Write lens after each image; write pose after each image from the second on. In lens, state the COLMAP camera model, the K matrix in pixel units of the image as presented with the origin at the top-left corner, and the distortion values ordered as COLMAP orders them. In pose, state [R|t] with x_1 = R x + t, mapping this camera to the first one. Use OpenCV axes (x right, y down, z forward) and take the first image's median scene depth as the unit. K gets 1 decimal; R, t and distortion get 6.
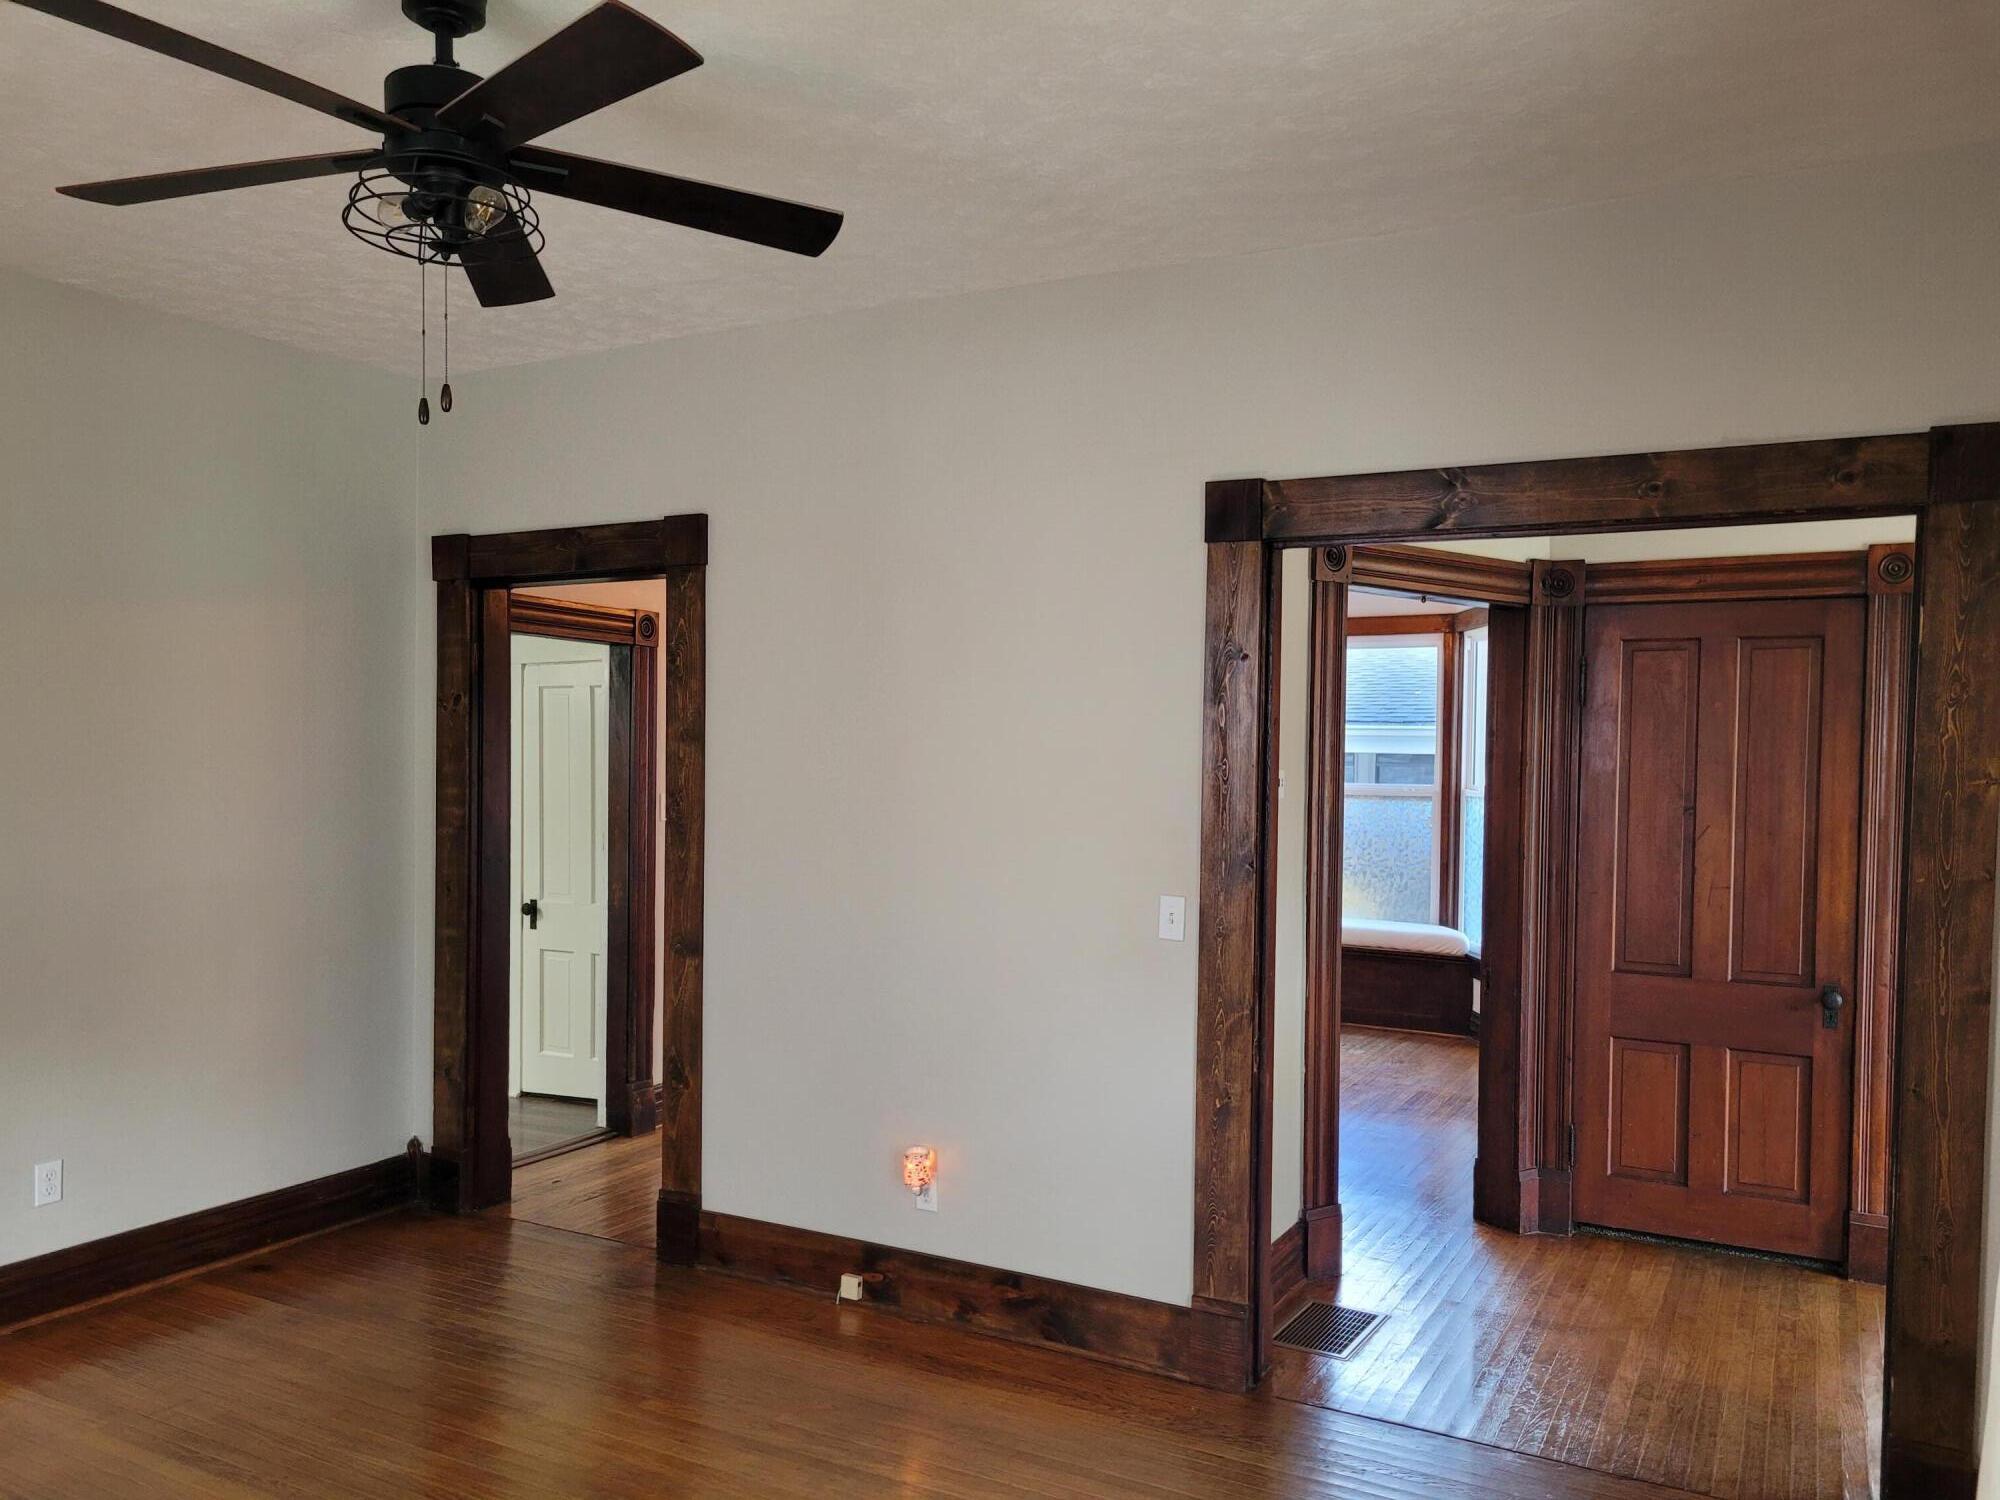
lens RADIAL K [[1516.7, 0, 963.2], [0, 1516.7, 774.0], [0, 0, 1]] dist [0.059307, -0.048999]
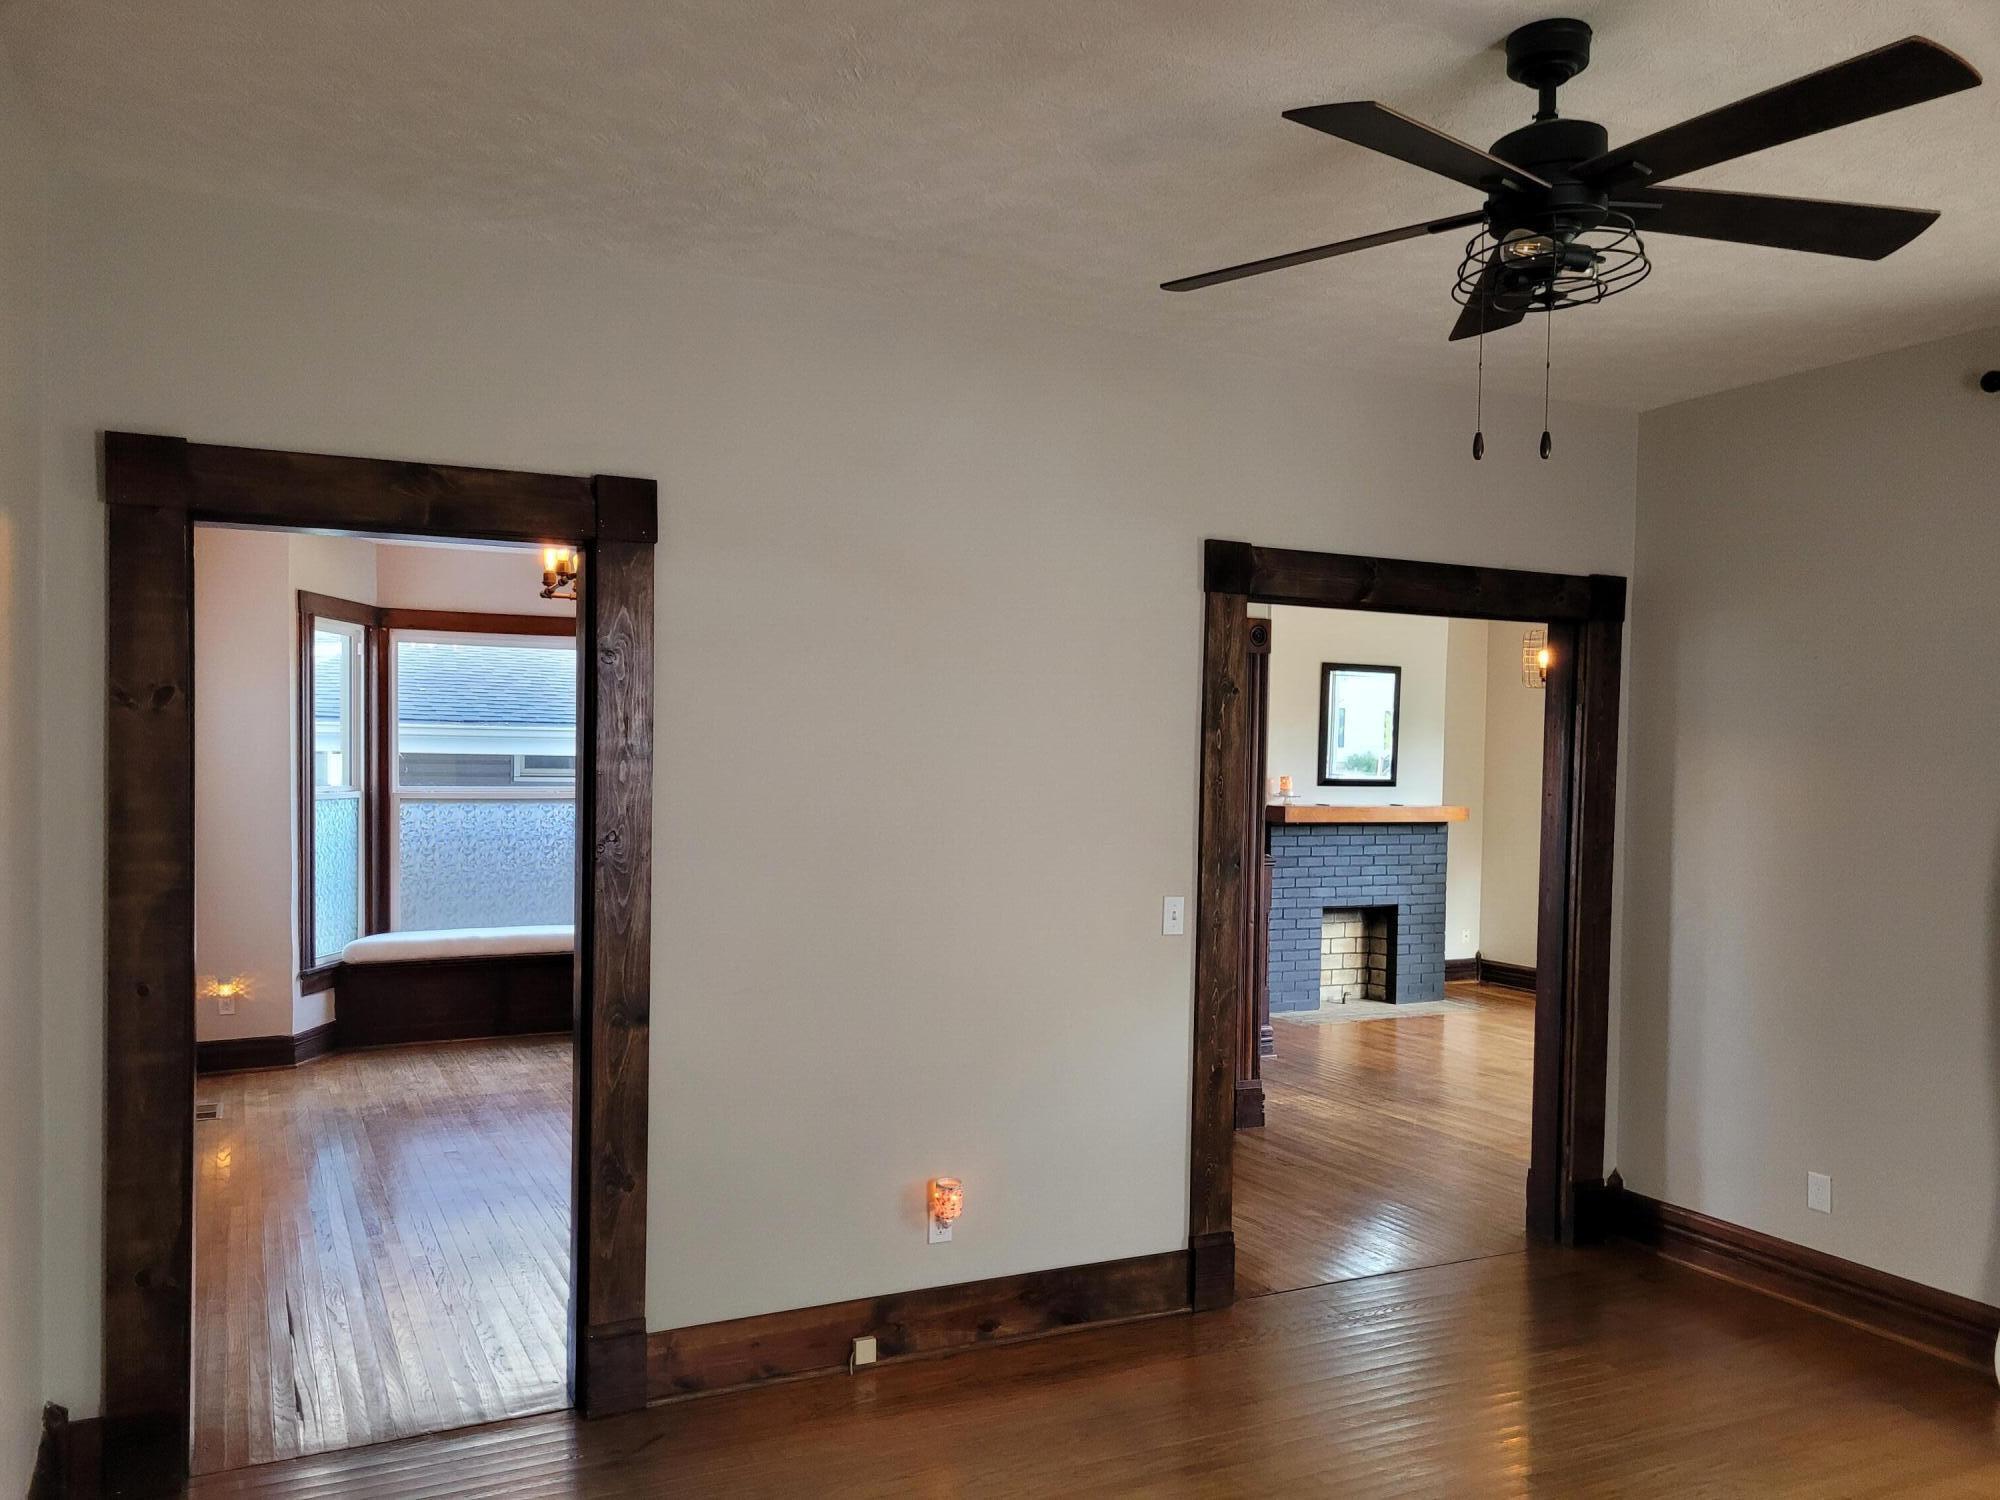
lens RADIAL K [[1528.3, 0, 996.5], [0, 1528.3, 778.3], [0, 0, 1]] dist [0.027473, -0.000364]
pose [[0.569985, -0.017521, 0.821468, -0.821723], [0.008499, 0.999845, 0.015429, -0.025557], [-0.821611, -0.001812, 0.570045, 0.423315]]
